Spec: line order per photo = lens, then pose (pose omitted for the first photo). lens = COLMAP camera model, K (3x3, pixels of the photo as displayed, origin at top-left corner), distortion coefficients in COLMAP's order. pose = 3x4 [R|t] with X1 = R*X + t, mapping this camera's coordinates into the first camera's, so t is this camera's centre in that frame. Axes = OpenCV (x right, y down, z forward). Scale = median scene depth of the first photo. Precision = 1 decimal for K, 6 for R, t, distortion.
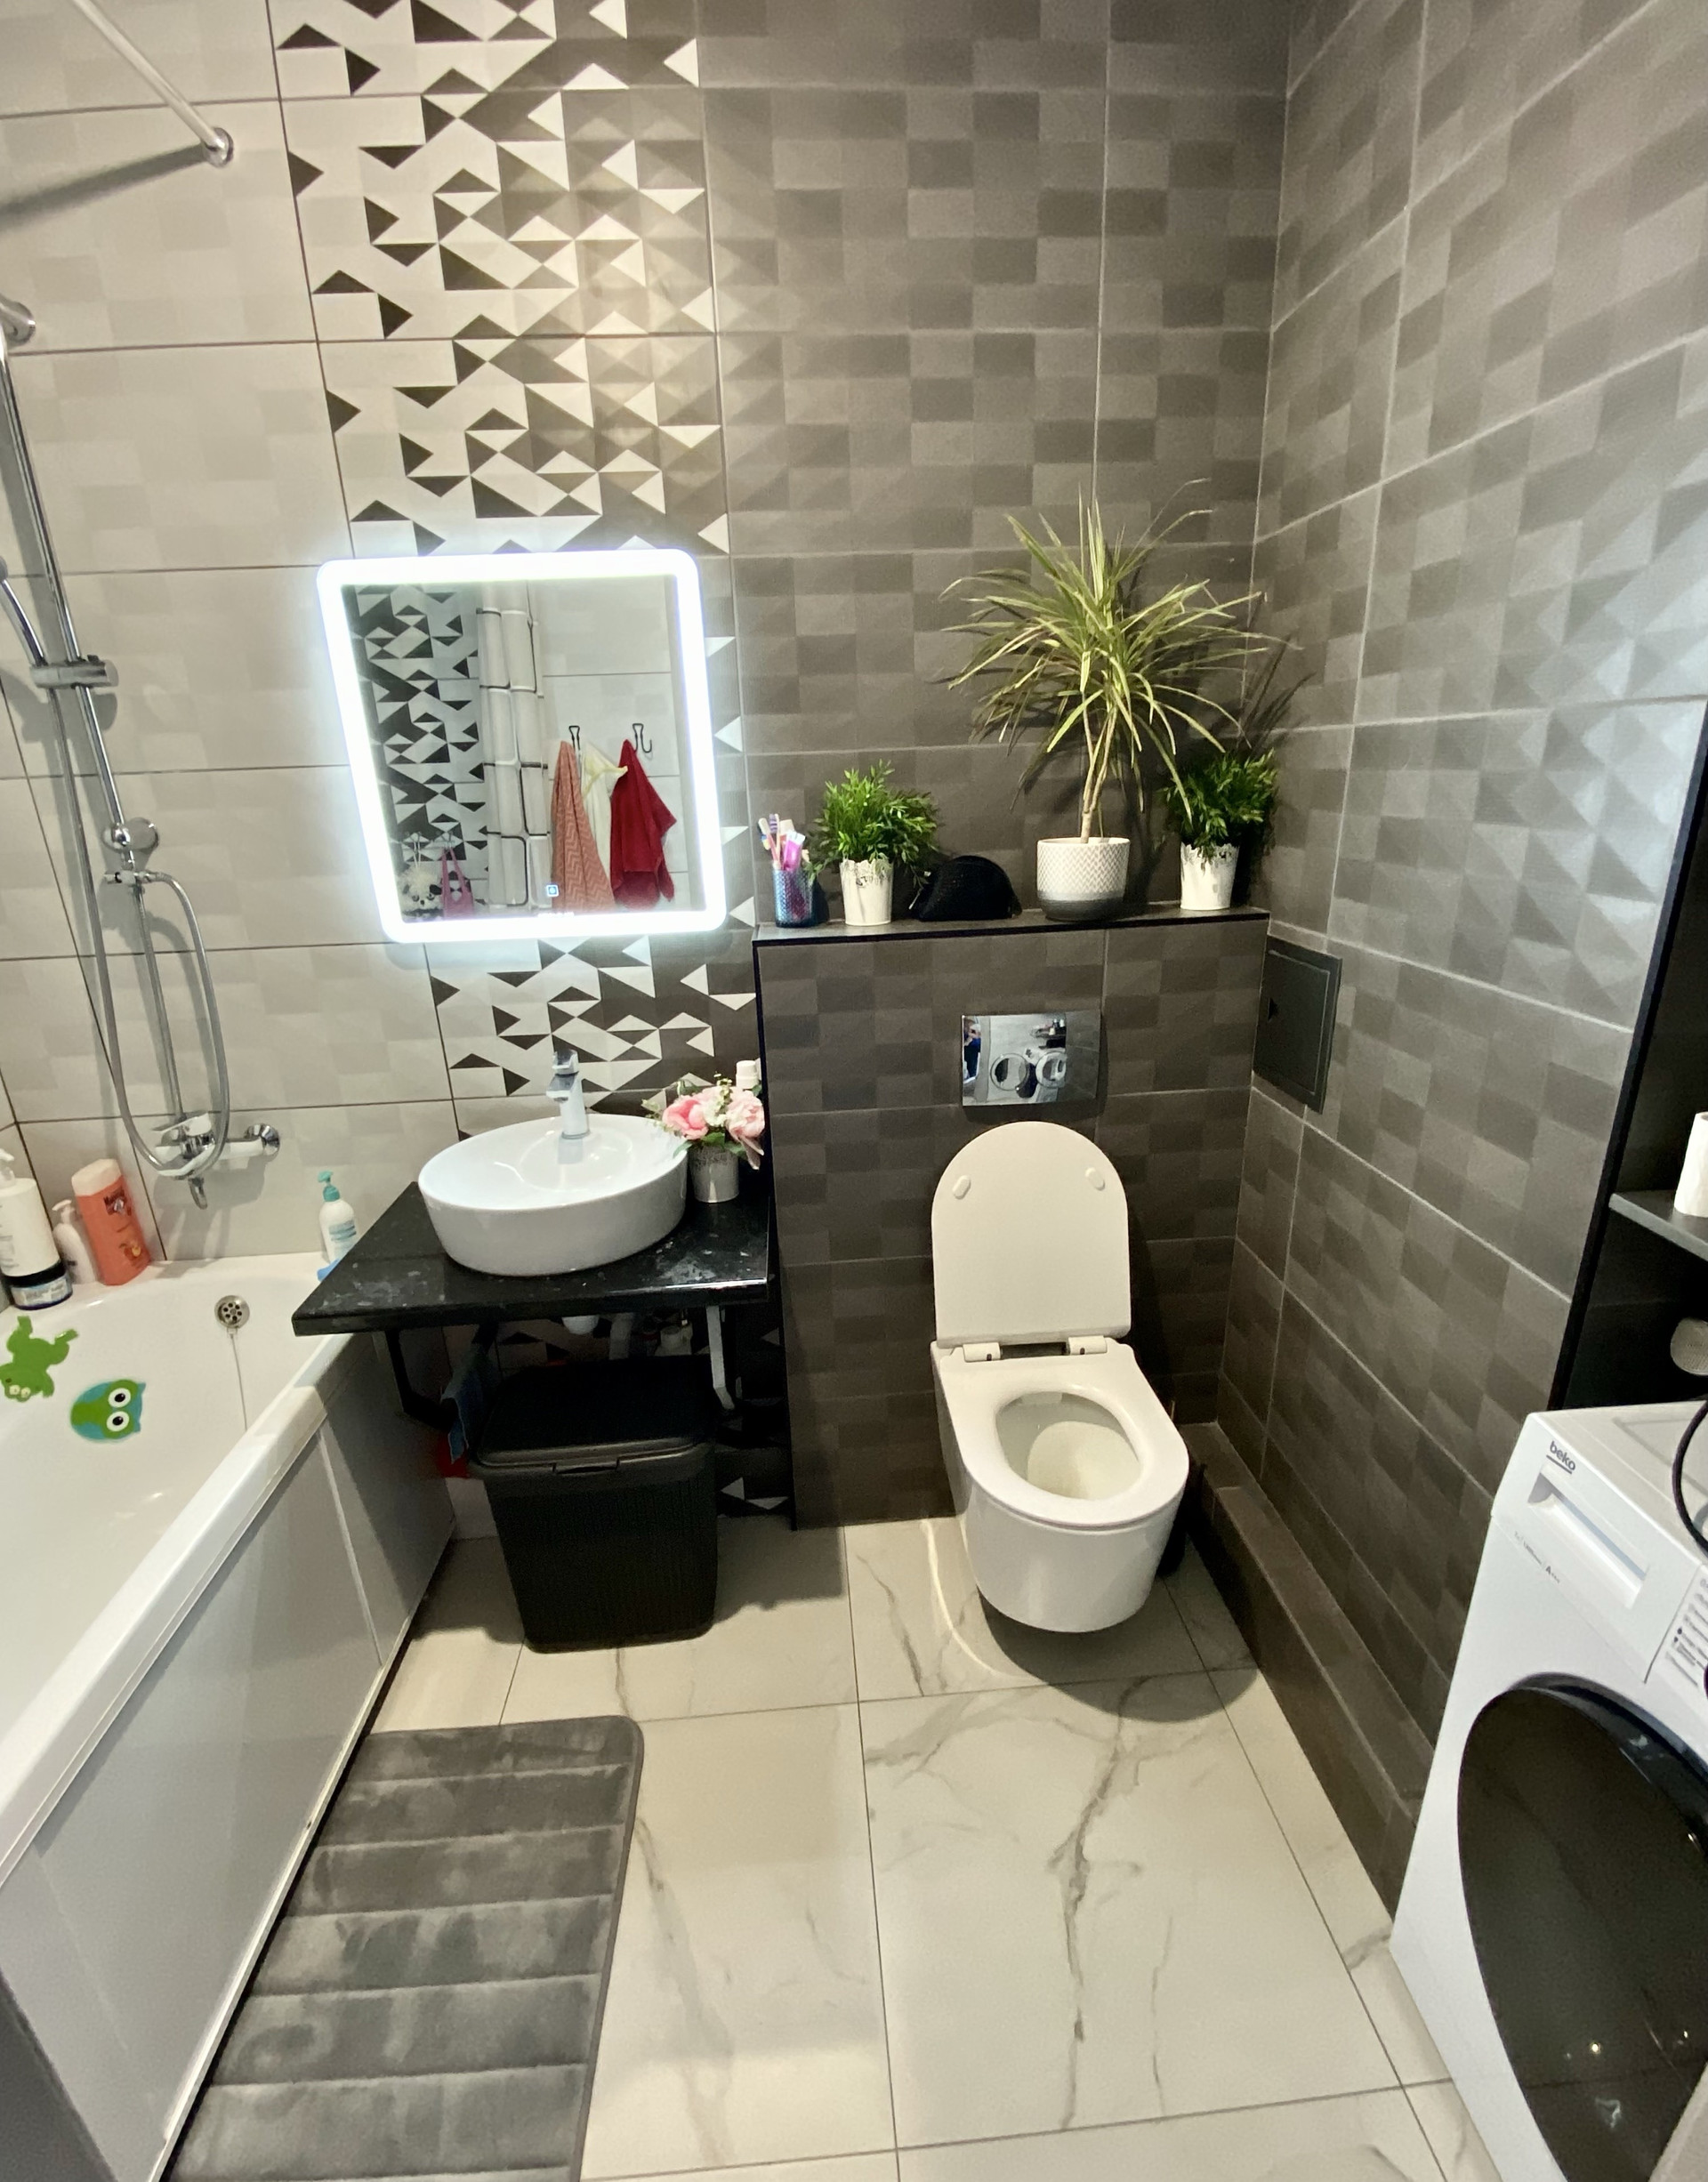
lens RADIAL K [[999.1, 0, 851.6], [0, 999.1, 1099.8], [0, 0, 1]] dist [-0.003784, -0.001282]
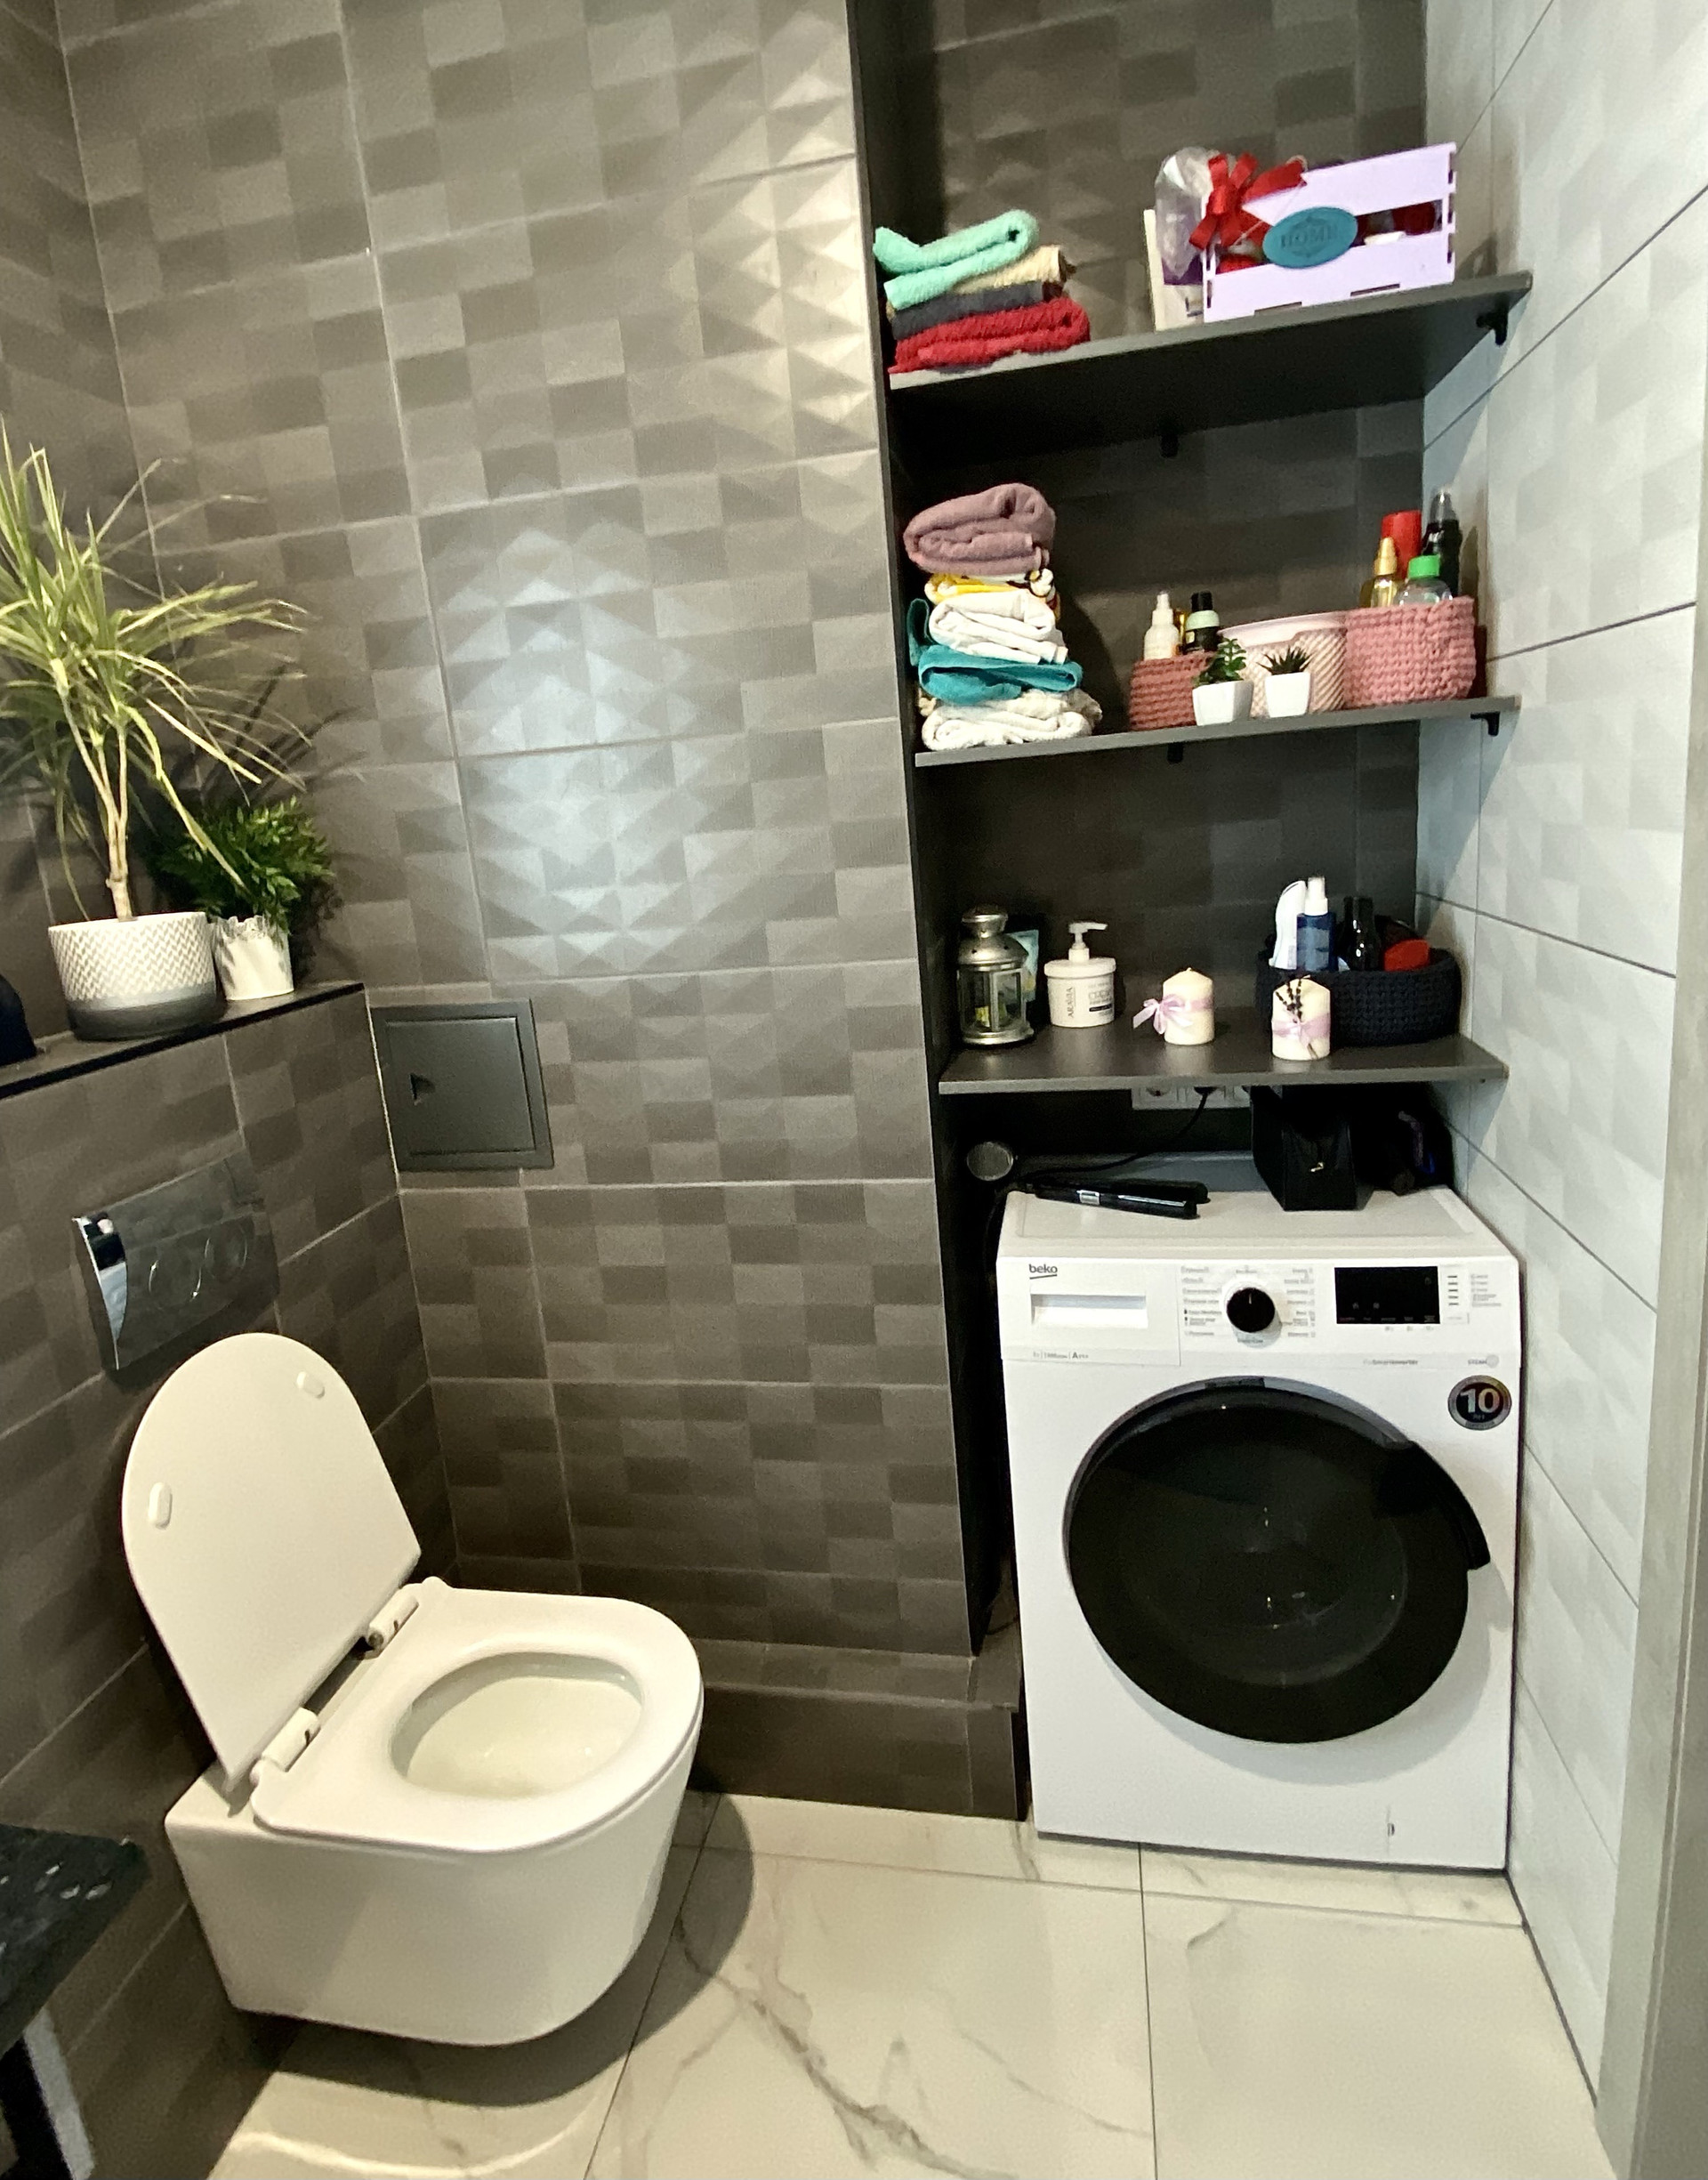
lens RADIAL K [[1138.7, 0, 840.0], [0, 1138.7, 1019.1], [0, 0, 1]] dist [0.003922, -0.002426]
pose [[0.262439, -0.166605, 0.950457, -0.416893], [0.373530, 0.925731, 0.059132, -0.074217], [-0.889720, 0.339506, 0.305180, 0.407247]]
